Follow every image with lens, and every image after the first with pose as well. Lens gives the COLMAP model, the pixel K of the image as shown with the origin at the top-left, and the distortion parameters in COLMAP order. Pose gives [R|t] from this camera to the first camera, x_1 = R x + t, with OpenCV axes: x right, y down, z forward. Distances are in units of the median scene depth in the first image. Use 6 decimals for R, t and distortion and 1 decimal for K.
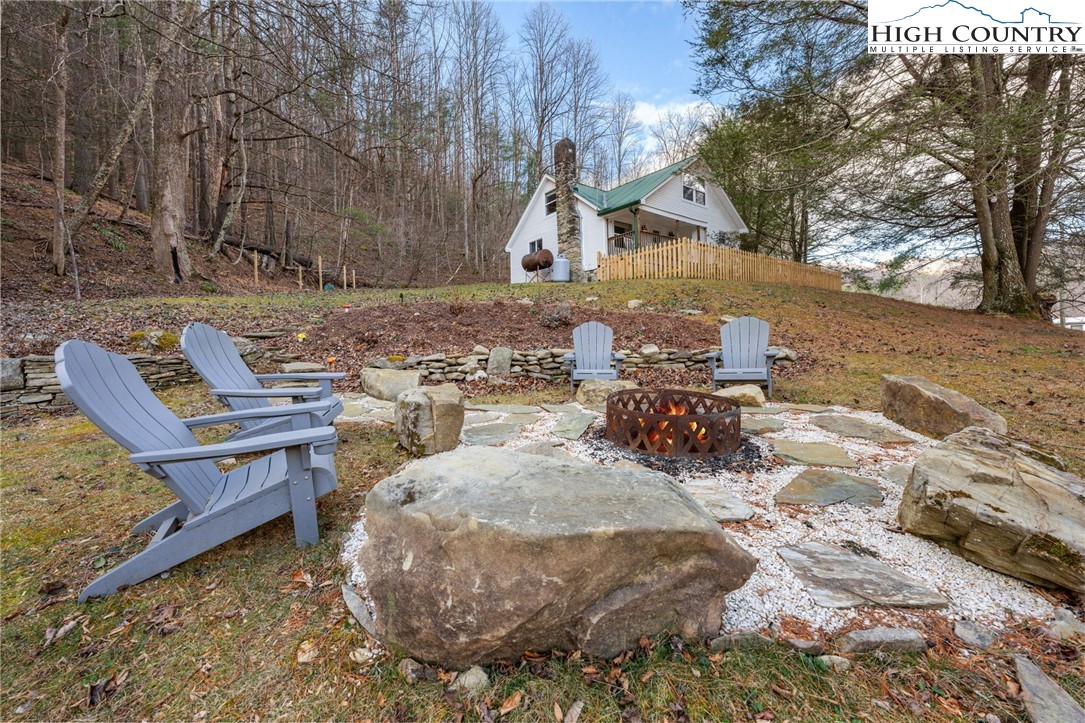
lens RADIAL K [[435.3, 0, 537.7], [0, 435.3, 362.1], [0, 0, 1]] dist [-0.000817, -0.000144]
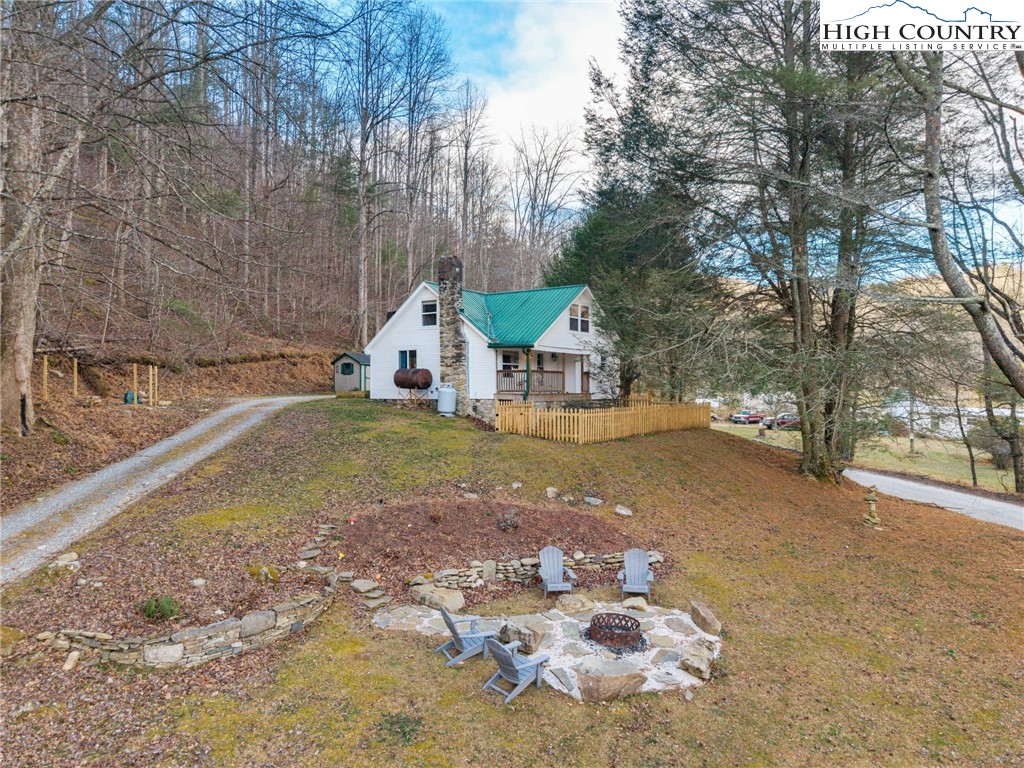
lens RADIAL K [[726.3, 0, 512.0], [0, 726.3, 384.0], [0, 0, 1]] dist [0.018644, -0.007396]
pose [[0.952240, 0.025820, 0.304257, -0.291405], [-0.019714, 0.999538, -0.023126, -0.217143], [-0.304714, 0.016023, 0.952309, -0.528073]]
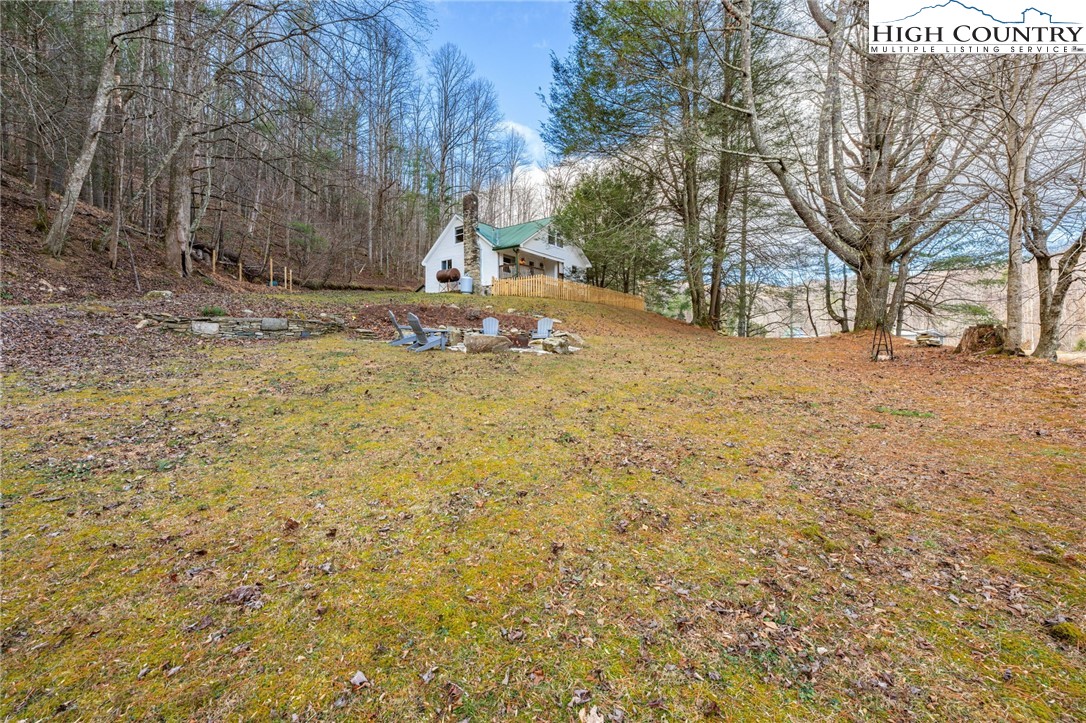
lens RADIAL K [[459.3, 0, 547.4], [0, 459.3, 362.6], [0, 0, 1]] dist [-0.000976, 0.000252]
pose [[0.964533, 0.024160, 0.262855, -0.083793], [-0.020307, 0.999643, -0.017365, 0.071022], [-0.263181, 0.011412, 0.964679, -0.553800]]
